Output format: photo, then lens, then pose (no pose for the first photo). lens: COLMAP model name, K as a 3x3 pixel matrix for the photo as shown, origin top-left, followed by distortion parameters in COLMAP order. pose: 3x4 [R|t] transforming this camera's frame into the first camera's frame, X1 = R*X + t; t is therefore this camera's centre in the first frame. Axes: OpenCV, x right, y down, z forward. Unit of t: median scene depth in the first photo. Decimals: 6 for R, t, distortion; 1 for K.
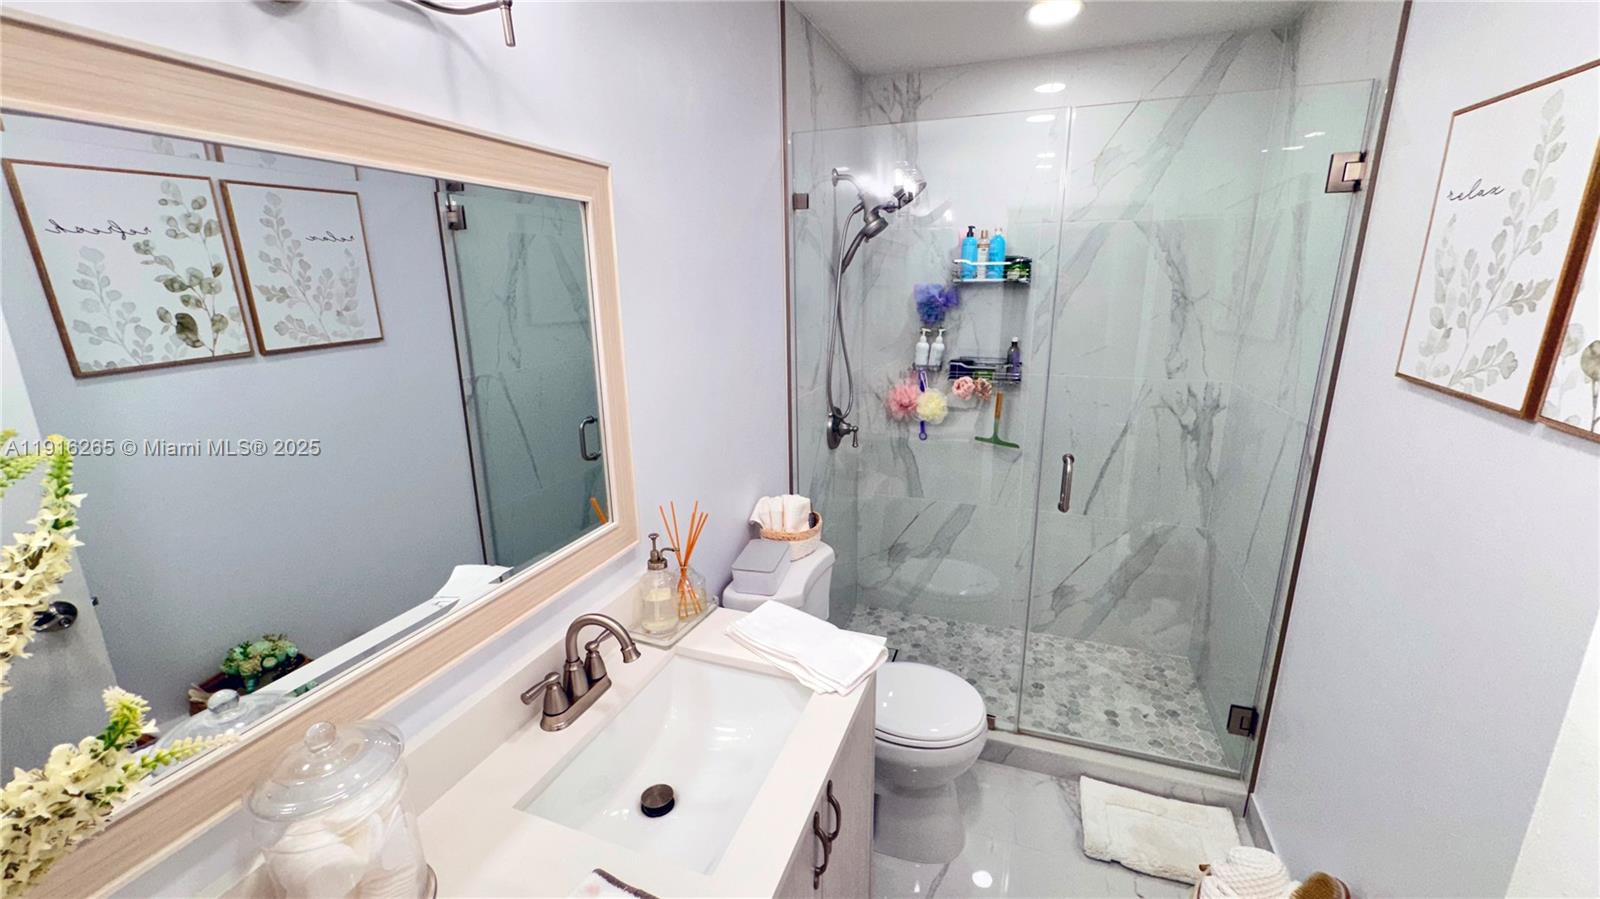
lens RADIAL K [[636.9, 0, 799.8], [0, 636.9, 447.9], [0, 0, 1]] dist [-0.001387, -0.000015]
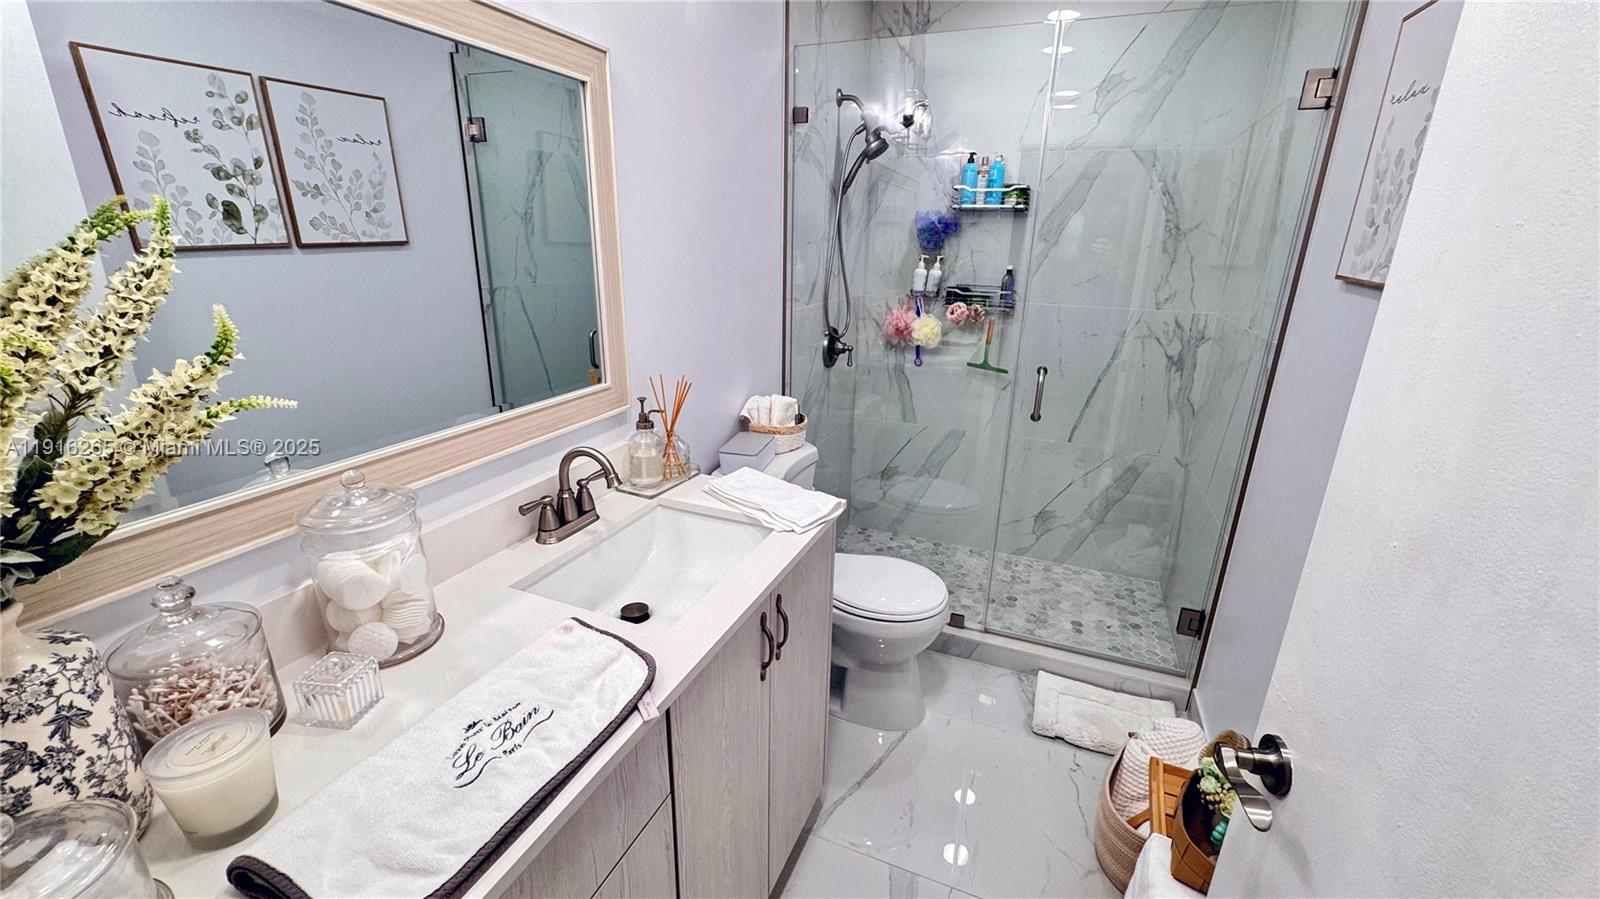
lens RADIAL K [[640.8, 0, 800.0], [0, 640.8, 449.5], [0, 0, 1]] dist [-0.003661, 0.000372]
pose [[0.998611, 0.042531, -0.031093, 0.049244], [-0.040586, 0.997329, 0.060731, 0.083382], [0.033593, -0.059385, 0.997670, -0.067897]]
